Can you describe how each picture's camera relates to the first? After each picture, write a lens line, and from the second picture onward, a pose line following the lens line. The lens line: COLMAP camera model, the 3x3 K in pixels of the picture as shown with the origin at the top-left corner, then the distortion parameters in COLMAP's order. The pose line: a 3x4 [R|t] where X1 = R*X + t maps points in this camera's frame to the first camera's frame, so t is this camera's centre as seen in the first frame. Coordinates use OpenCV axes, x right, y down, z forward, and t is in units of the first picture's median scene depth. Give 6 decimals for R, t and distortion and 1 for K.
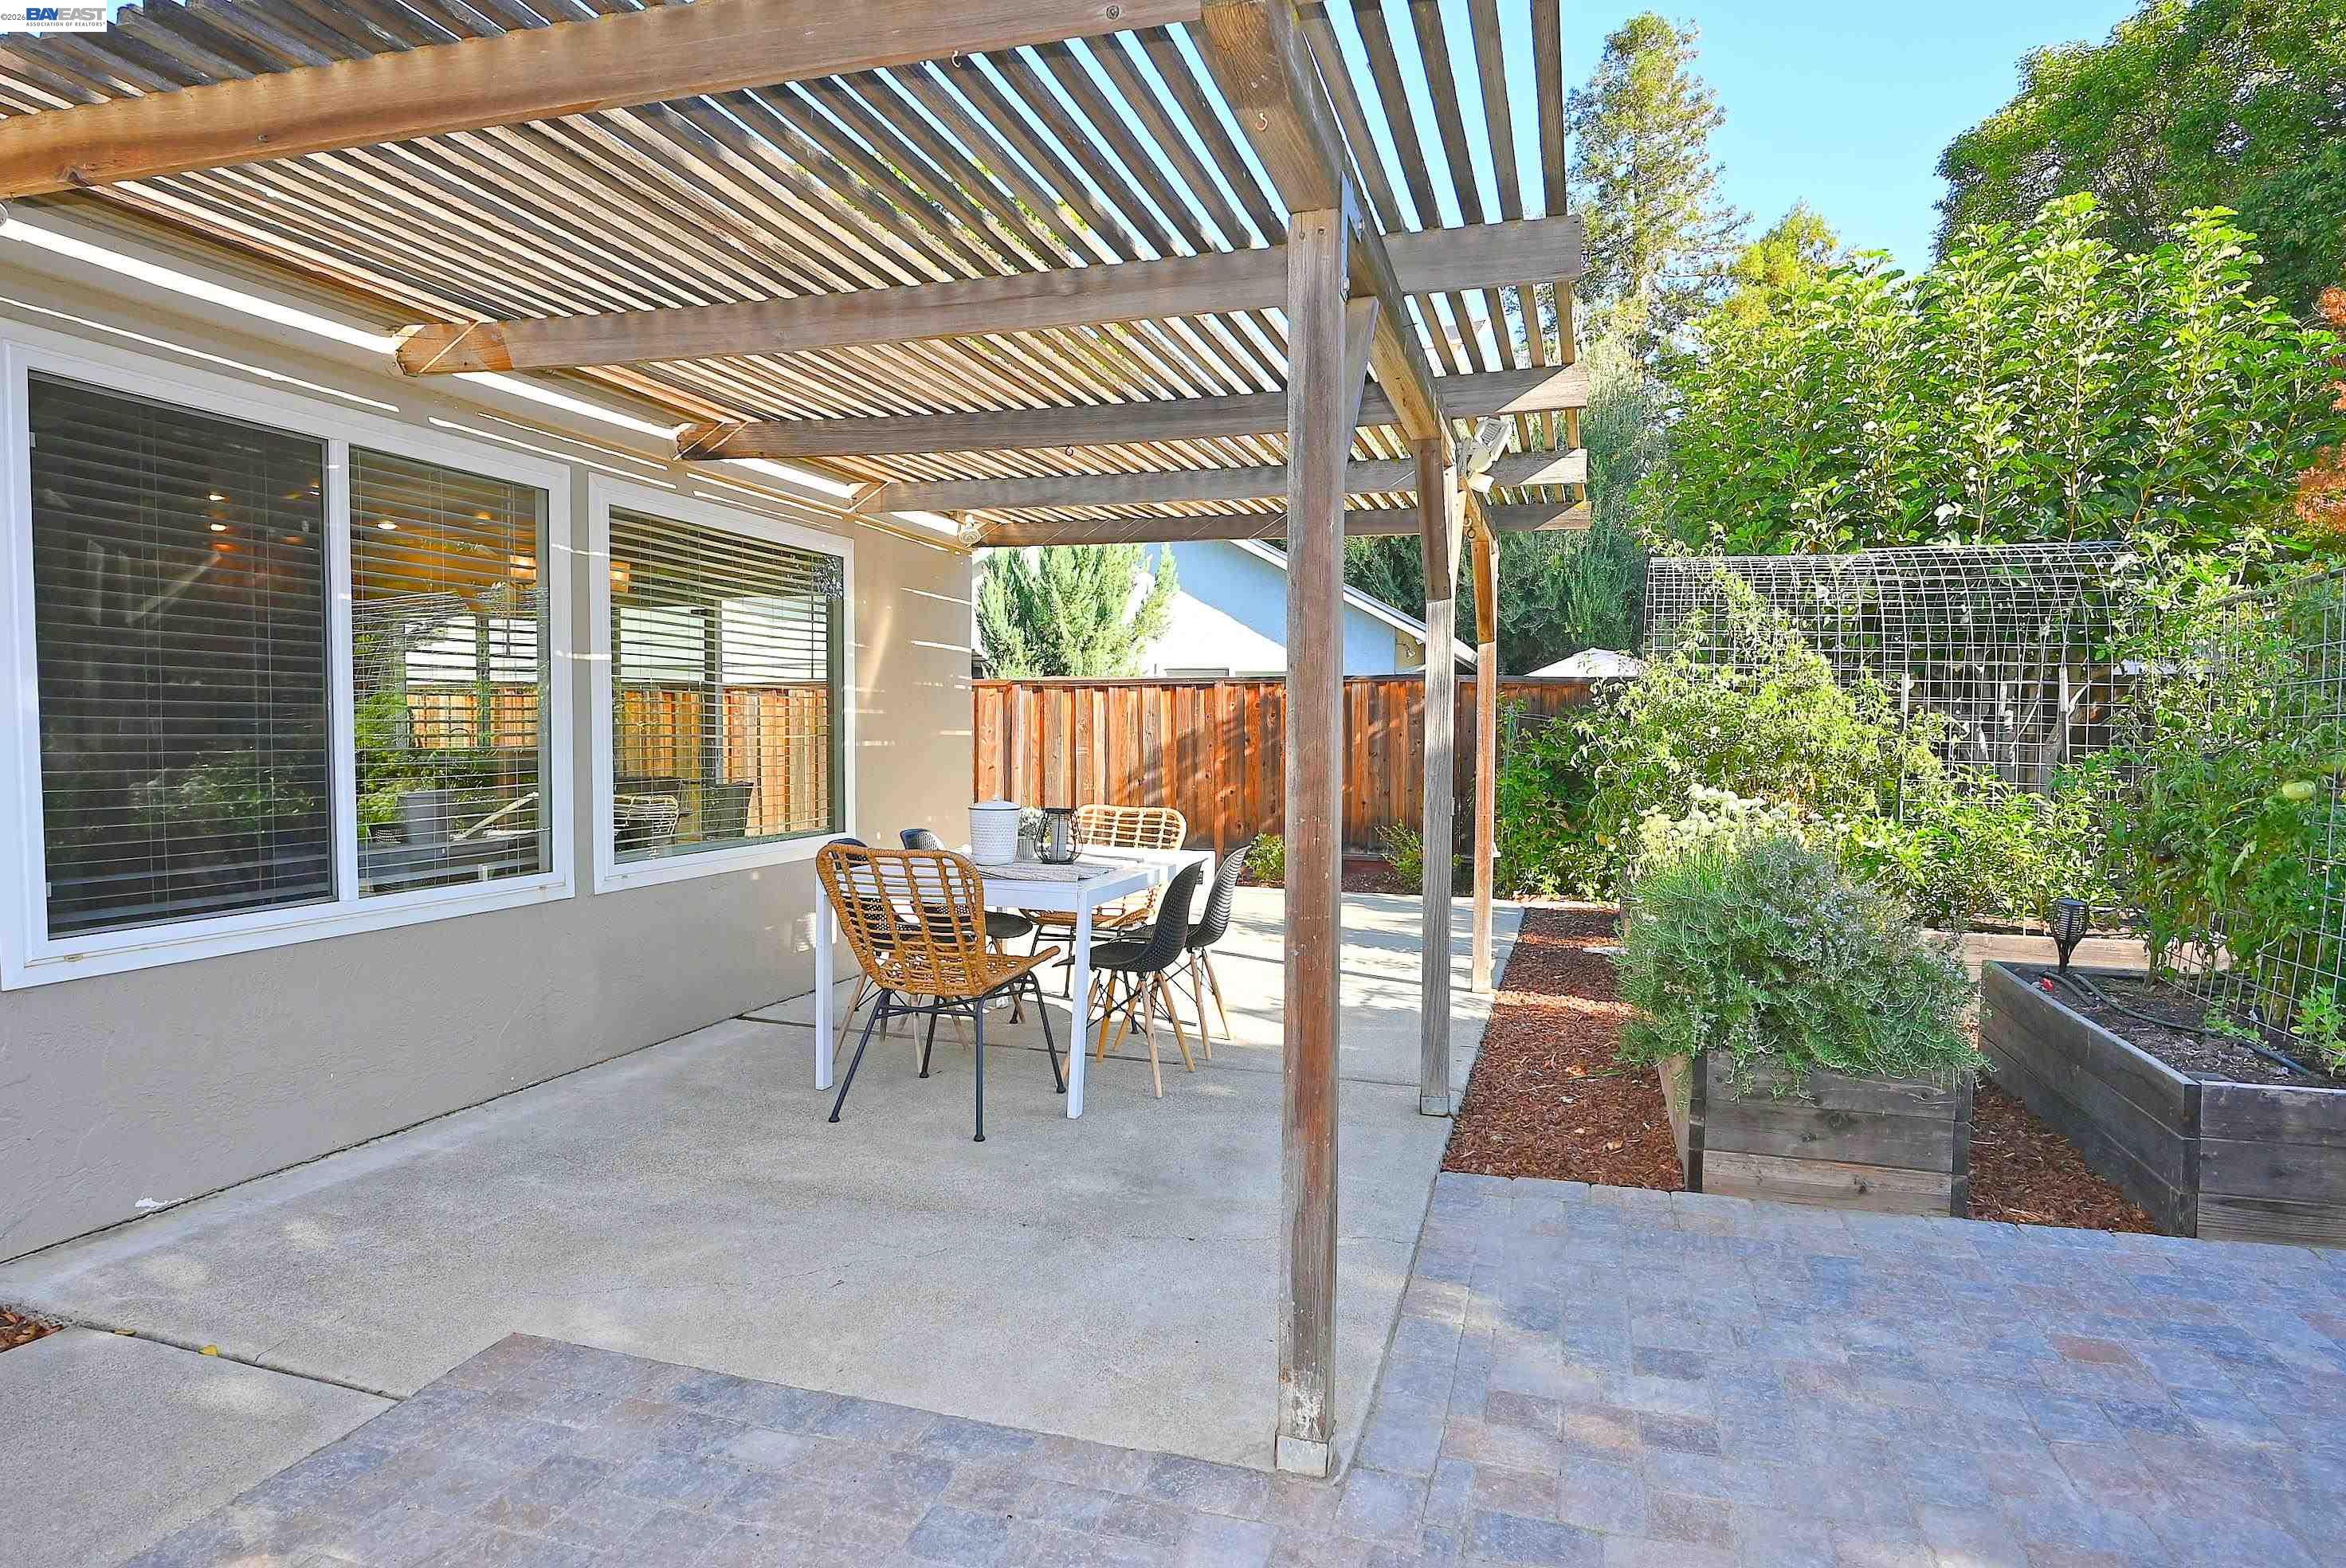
lens RADIAL K [[1342.4, 0, 1156.4], [0, 1342.4, 782.1], [0, 0, 1]] dist [-0.017301, 0.007297]
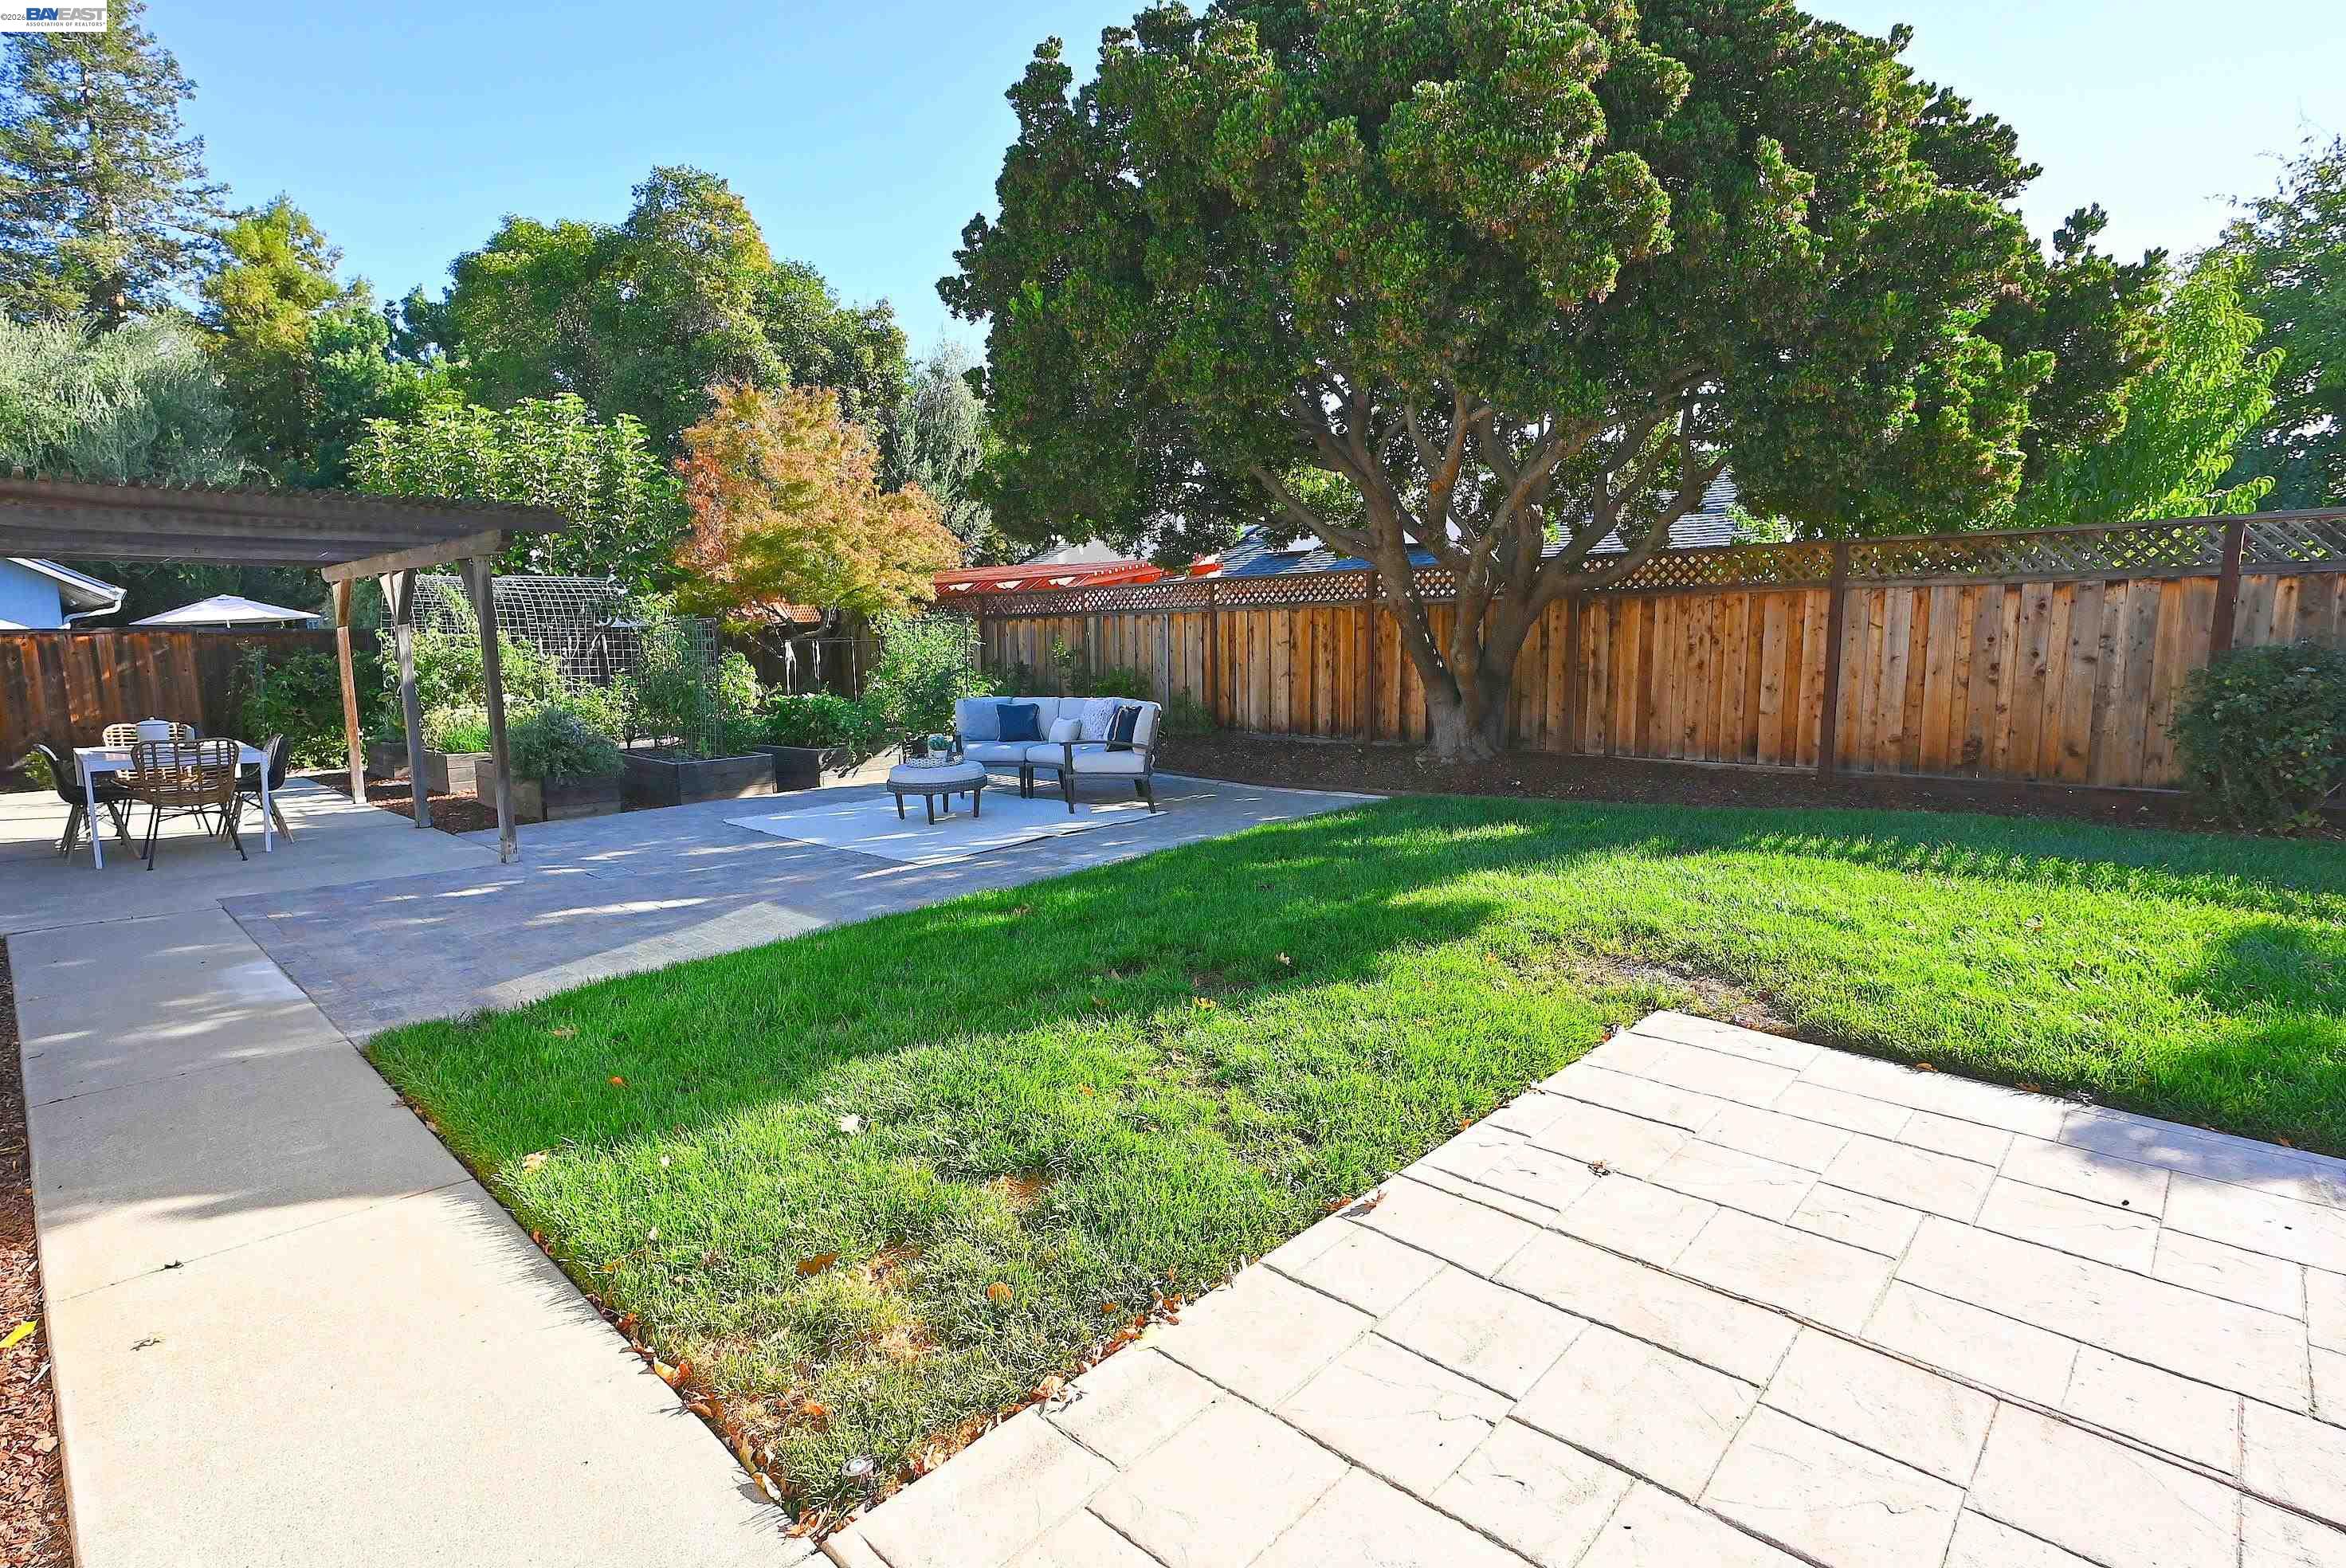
lens RADIAL K [[1162.1, 0, 1155.8], [0, 1162.1, 769.7], [0, 0, 1]] dist [-0.005242, 0.001190]
pose [[0.451432, -0.116359, 0.884686, -0.706954], [0.048765, 0.993197, 0.105747, -0.016545], [-0.890972, -0.004596, 0.454035, -0.788309]]
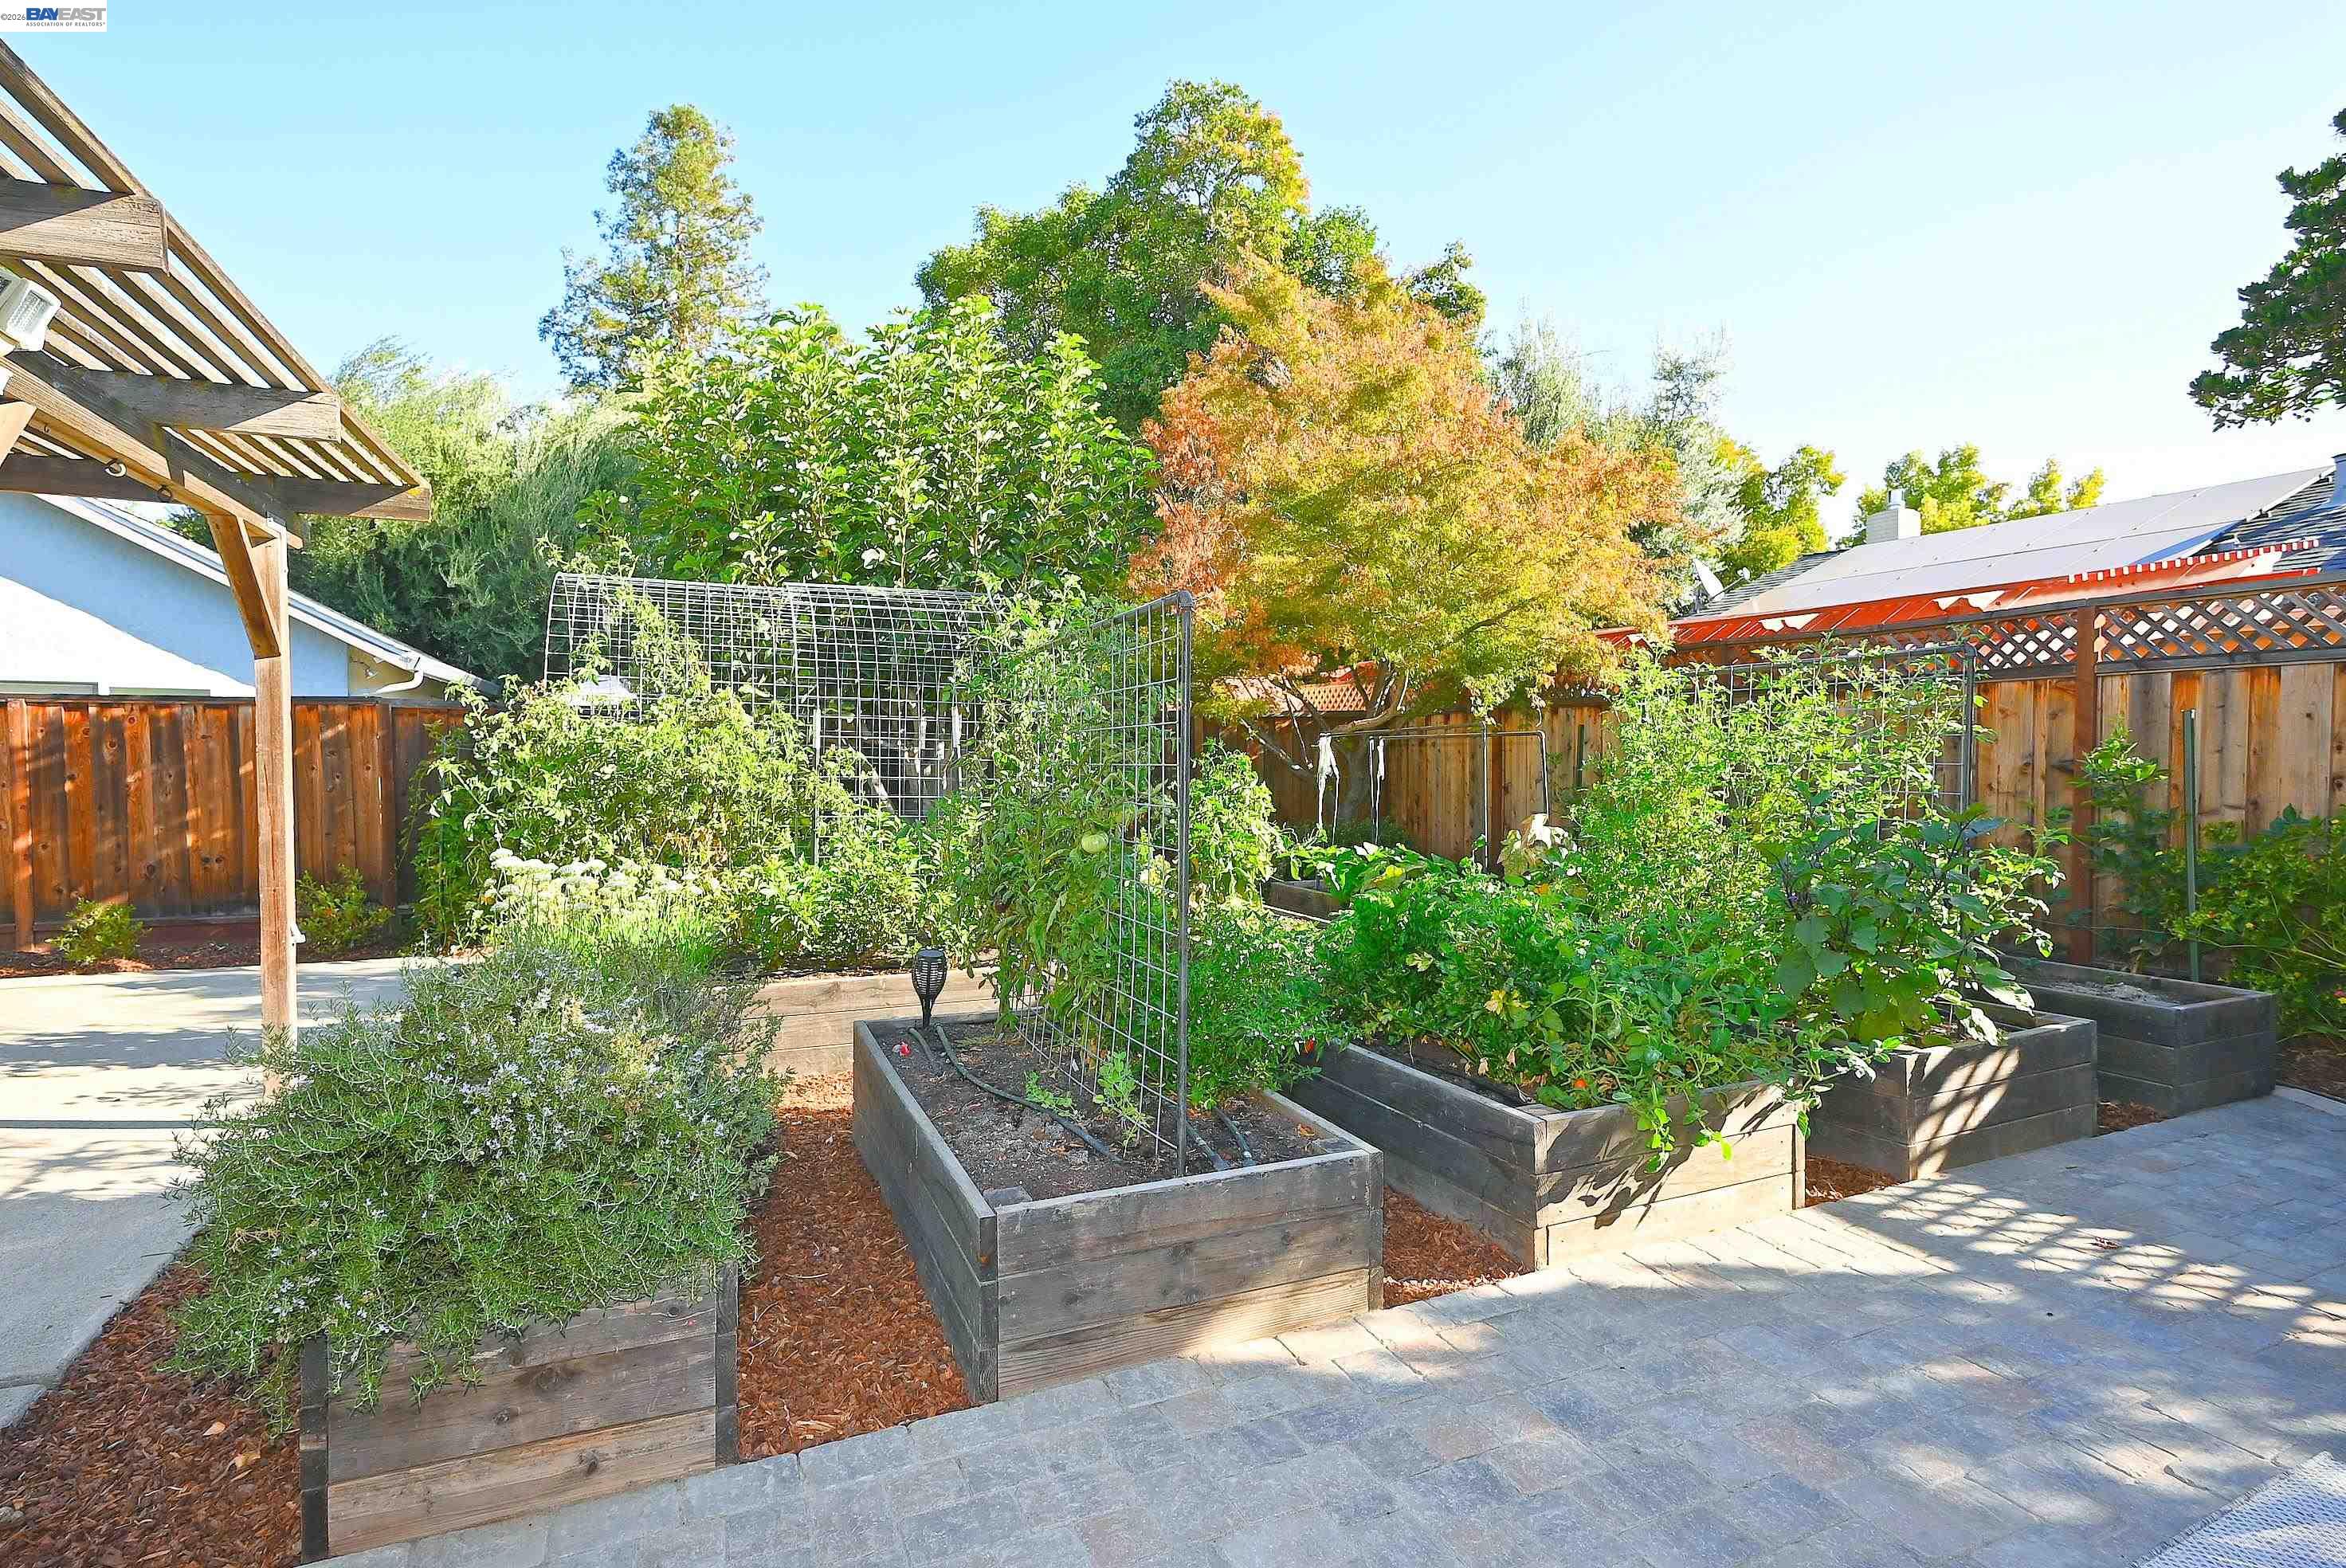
lens RADIAL K [[1162.1, 0, 1160.2], [0, 1162.1, 776.9], [0, 0, 1]] dist [-0.005242, 0.001190]
pose [[0.758009, -0.017408, 0.652012, 0.190055], [0.027533, 0.999607, -0.005320, -0.019213], [-0.651663, 0.021984, 0.758190, 0.181897]]
